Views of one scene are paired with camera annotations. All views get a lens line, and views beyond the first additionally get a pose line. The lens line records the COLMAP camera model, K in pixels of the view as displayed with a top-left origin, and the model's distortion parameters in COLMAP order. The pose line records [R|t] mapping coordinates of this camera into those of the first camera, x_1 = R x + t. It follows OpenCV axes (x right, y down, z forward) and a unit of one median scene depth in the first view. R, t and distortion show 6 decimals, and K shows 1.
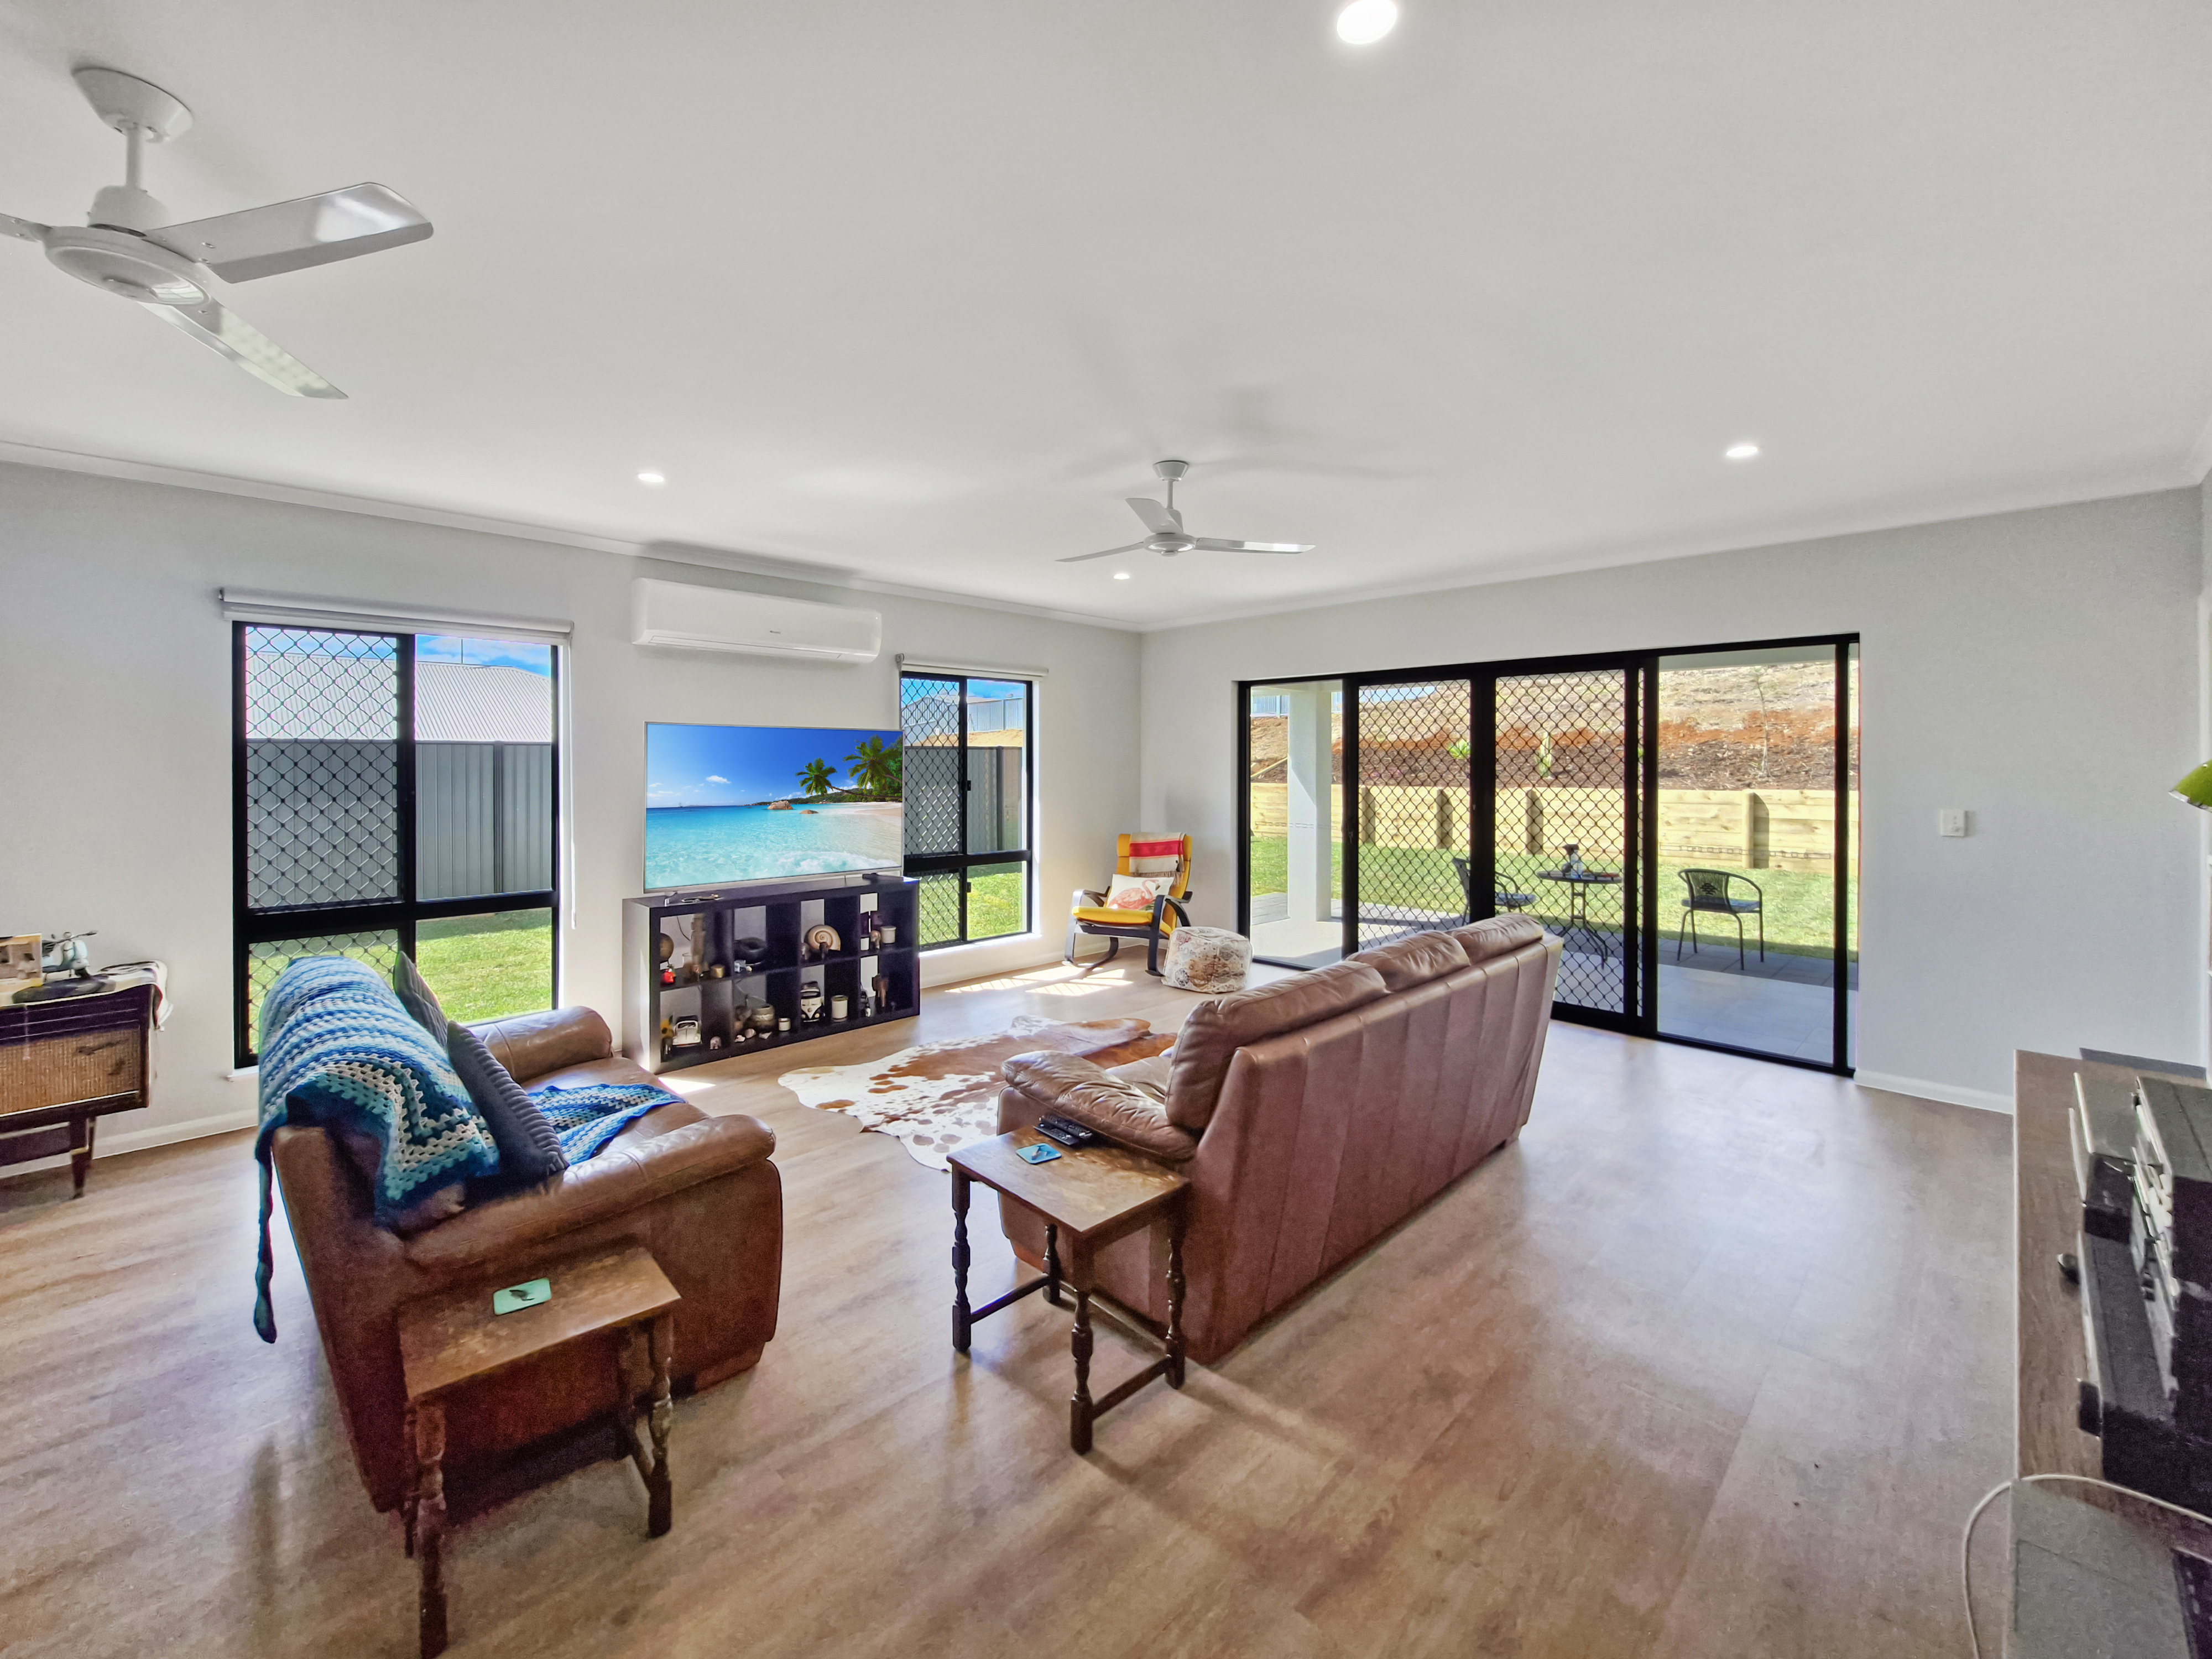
lens RADIAL K [[900.2, 0, 1055.7], [0, 900.2, 774.4], [0, 0, 1]] dist [-0.039098, -0.000005]
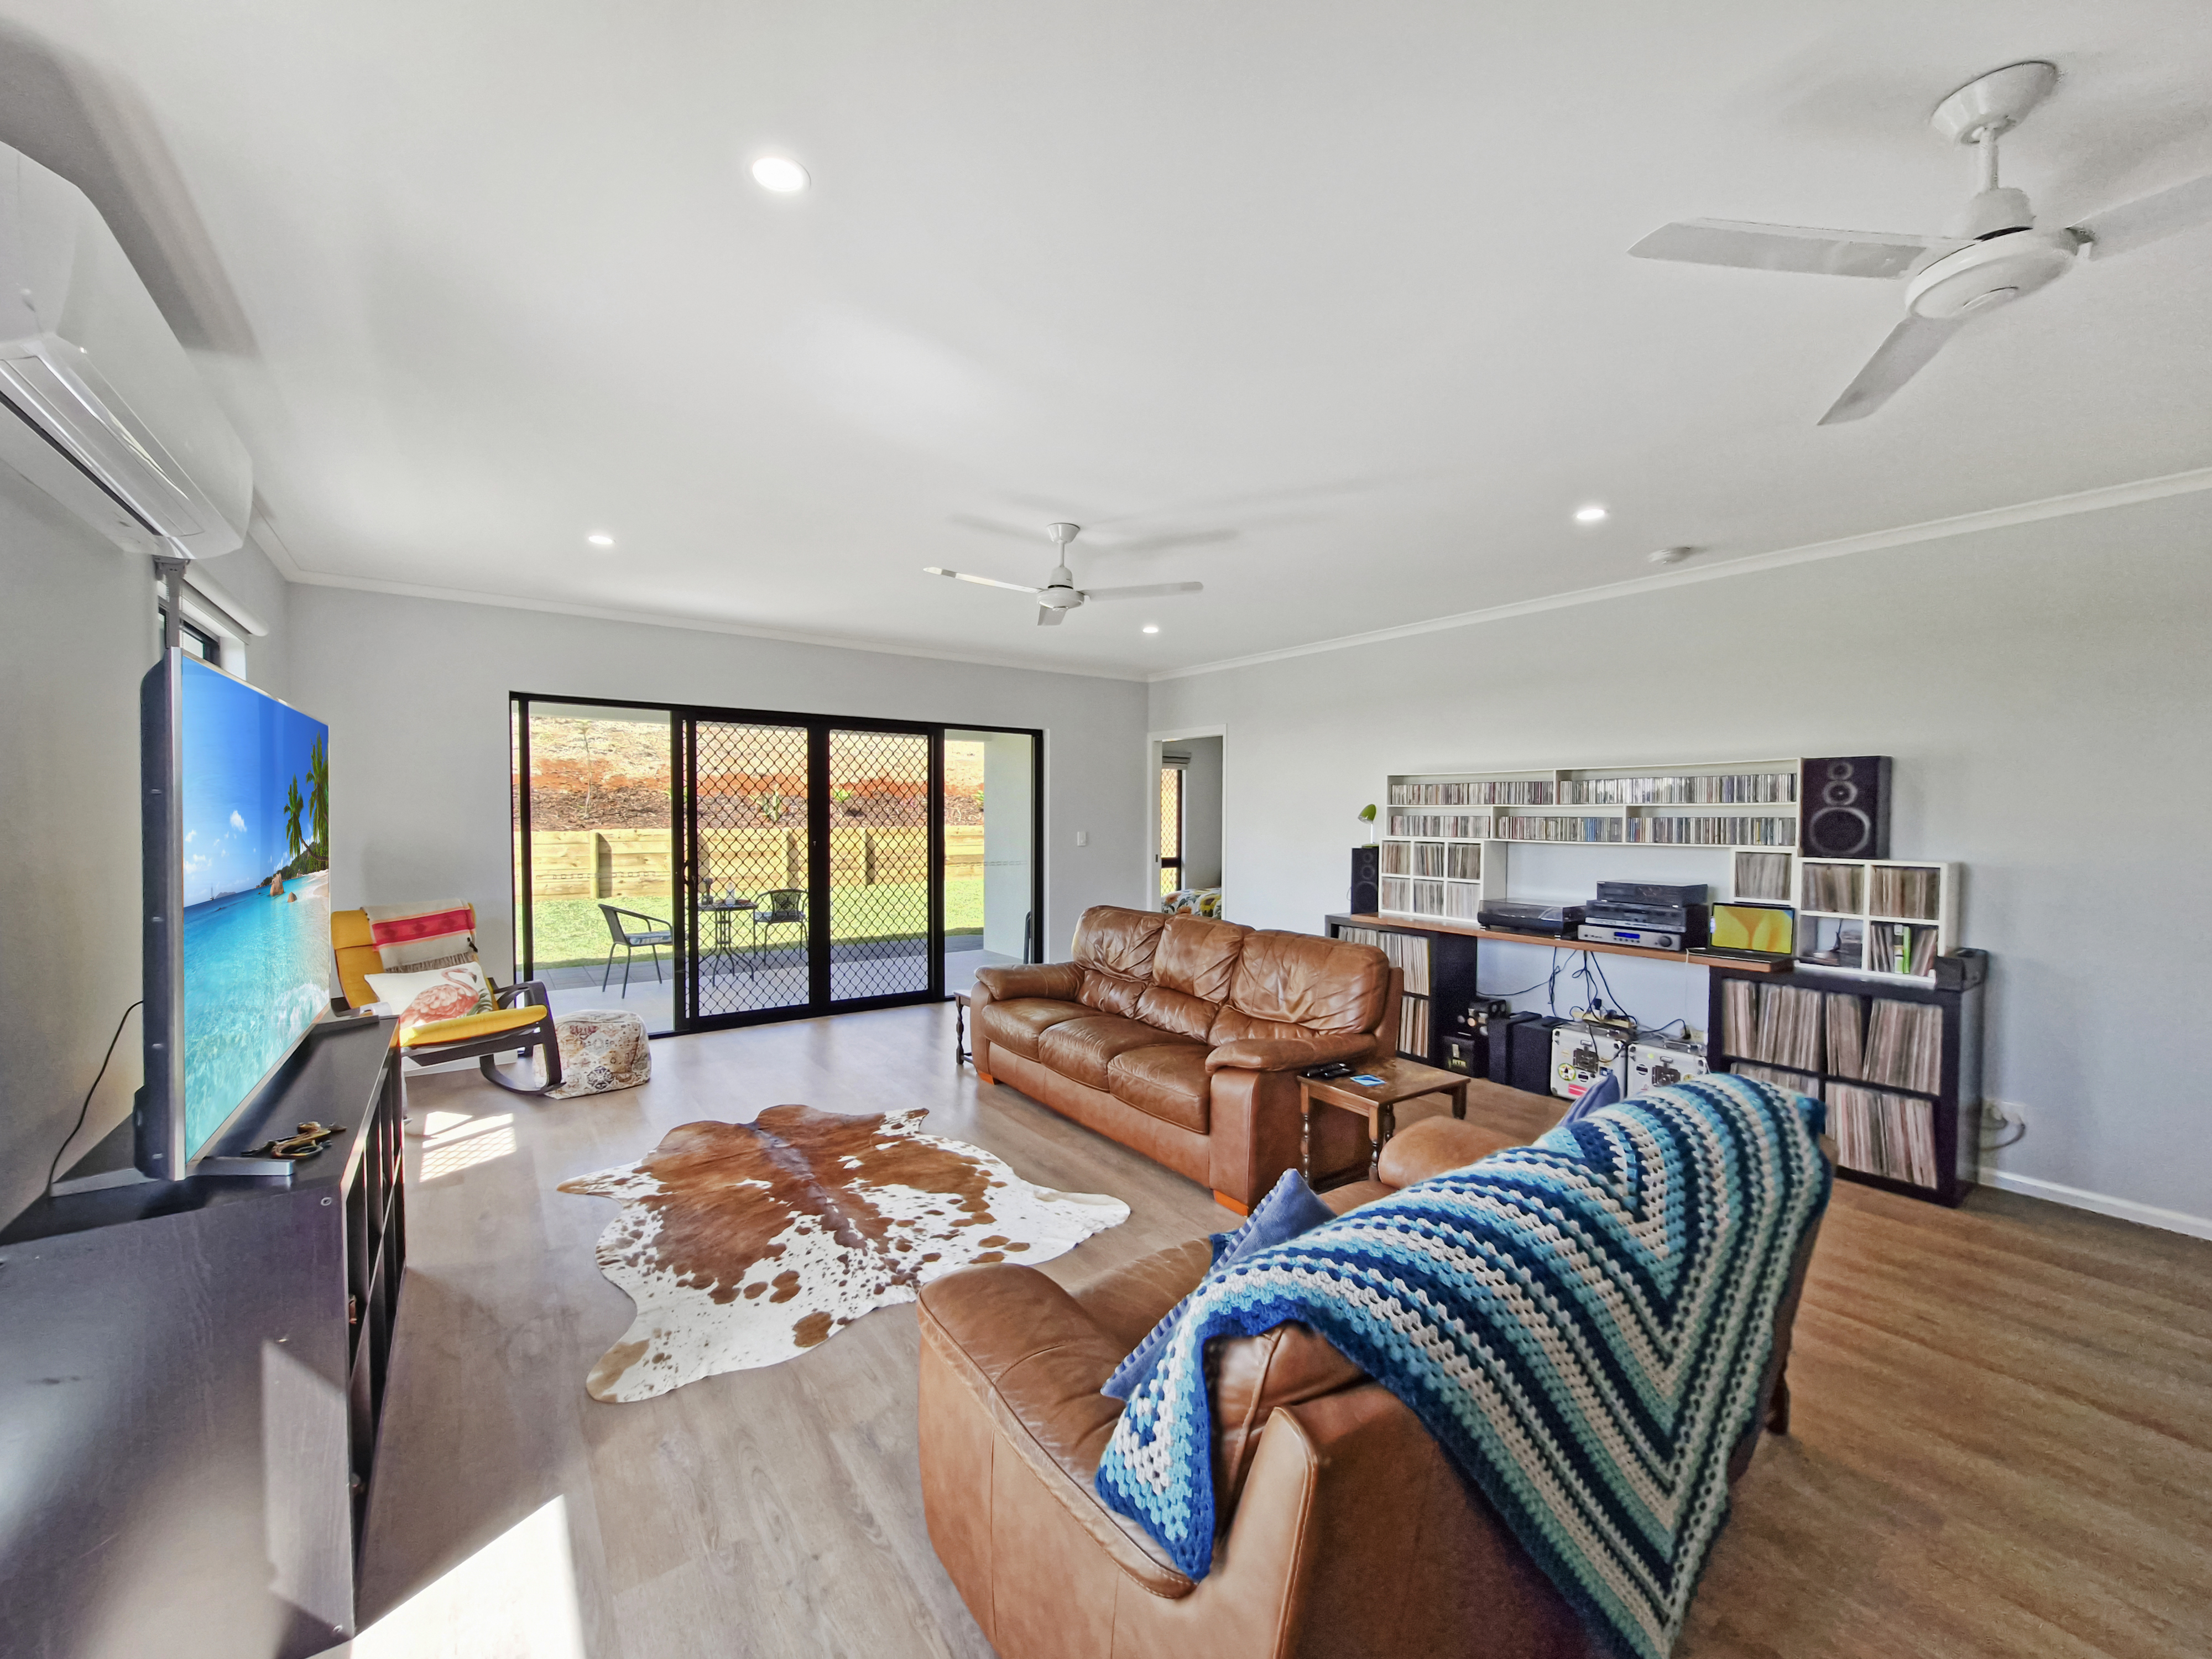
lens RADIAL K [[888.6, 0, 1106.0], [0, 888.6, 829.5], [0, 0, 1]] dist [0.000125, 0.000018]
pose [[0.124802, -0.018989, 0.992000, -0.645893], [0.006012, 0.999813, 0.018383, 0.001270], [-0.992163, 0.003670, 0.124893, 0.544686]]
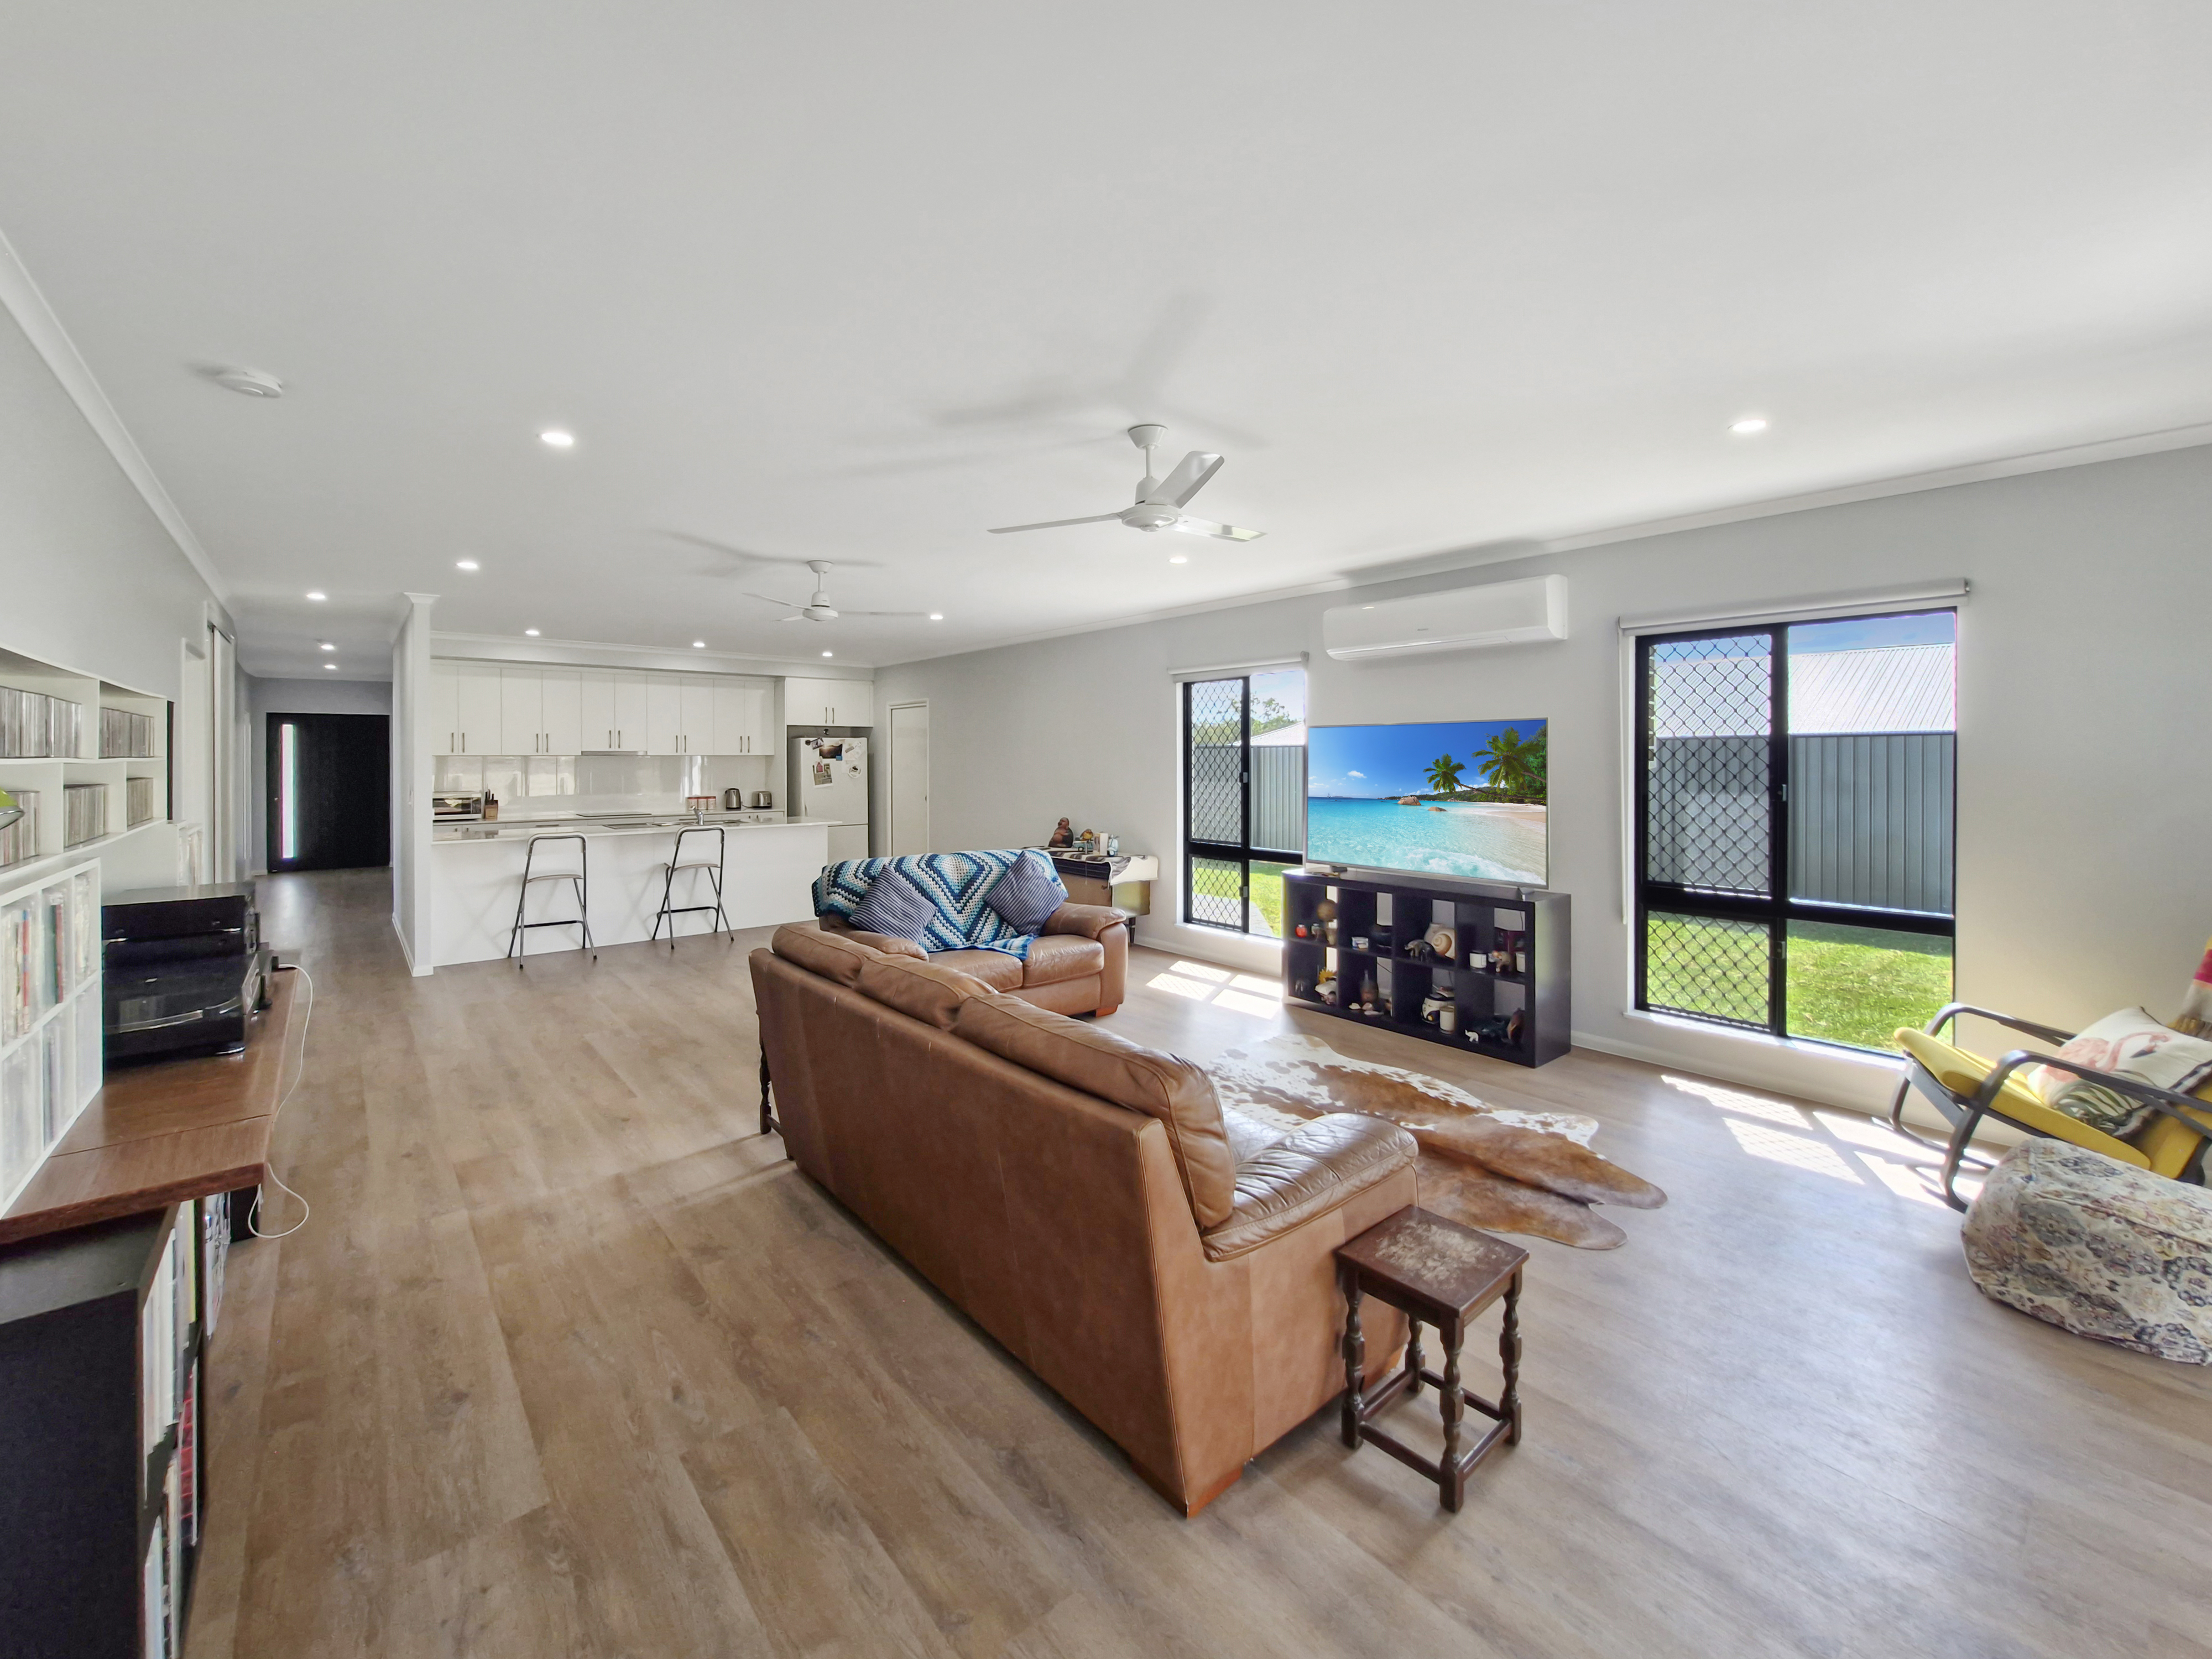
lens RADIAL K [[913.1, 0, 1109.3], [0, 913.1, 751.2], [0, 0, 1]] dist [0.000711, 0.000018]
pose [[-0.050347, -0.012176, -0.998658, 0.722789], [-0.008035, 0.999898, -0.011787, -0.006531], [0.998699, 0.007430, -0.050440, 0.682440]]
